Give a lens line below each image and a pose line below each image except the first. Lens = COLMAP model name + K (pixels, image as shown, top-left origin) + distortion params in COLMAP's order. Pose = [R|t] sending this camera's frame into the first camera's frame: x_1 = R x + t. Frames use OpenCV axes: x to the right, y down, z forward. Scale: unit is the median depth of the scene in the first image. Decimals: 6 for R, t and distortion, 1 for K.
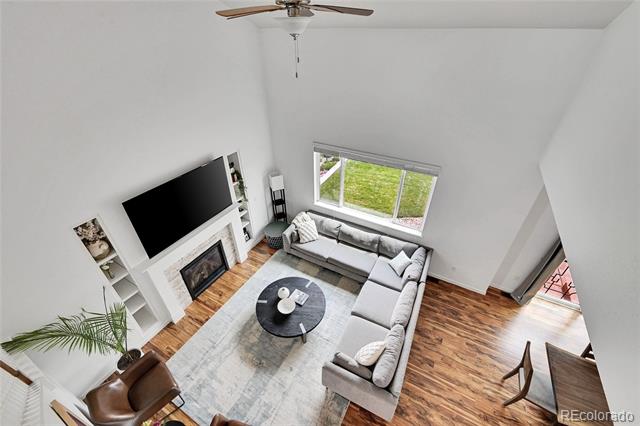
lens RADIAL K [[262.9, 0, 321.1], [0, 262.9, 213.9], [0, 0, 1]] dist [-0.001155, -0.000039]
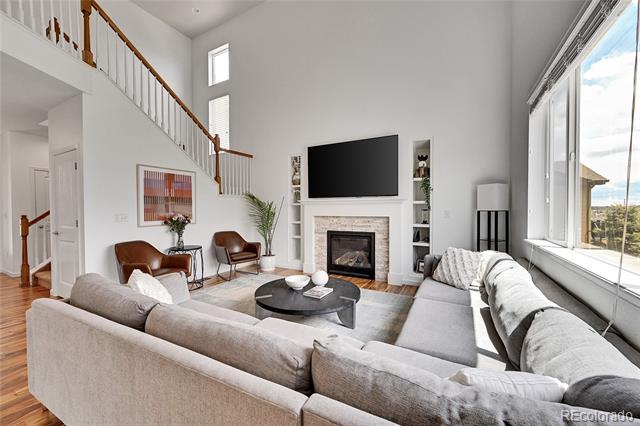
lens RADIAL K [[251.8, 0, 320.2], [0, 251.8, 213.7], [0, 0, 1]] dist [-0.000091, 0.000170]
pose [[0.001892, 0.016084, -0.999869, 0.461034], [-0.572175, 0.820042, 0.012109, 0.139603], [0.820130, 0.572077, 0.010754, 0.804956]]
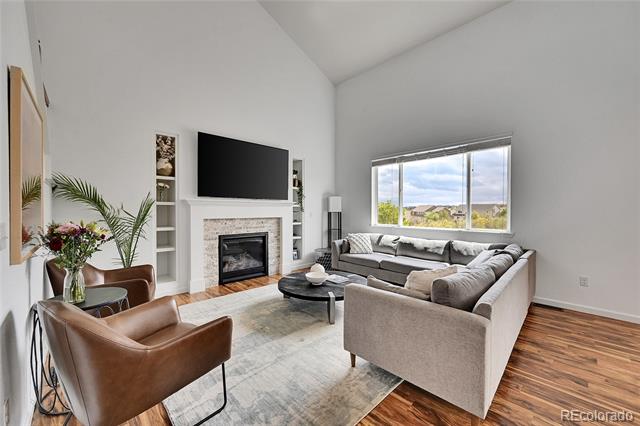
lens RADIAL K [[251.8, 0, 322.3], [0, 251.8, 213.6], [0, 0, 1]] dist [-0.000091, 0.000170]
pose [[0.954206, 0.002552, -0.299141, 0.086719], [-0.171443, 0.824125, -0.539839, 0.507590], [0.245151, 0.566403, 0.786822, 0.280074]]
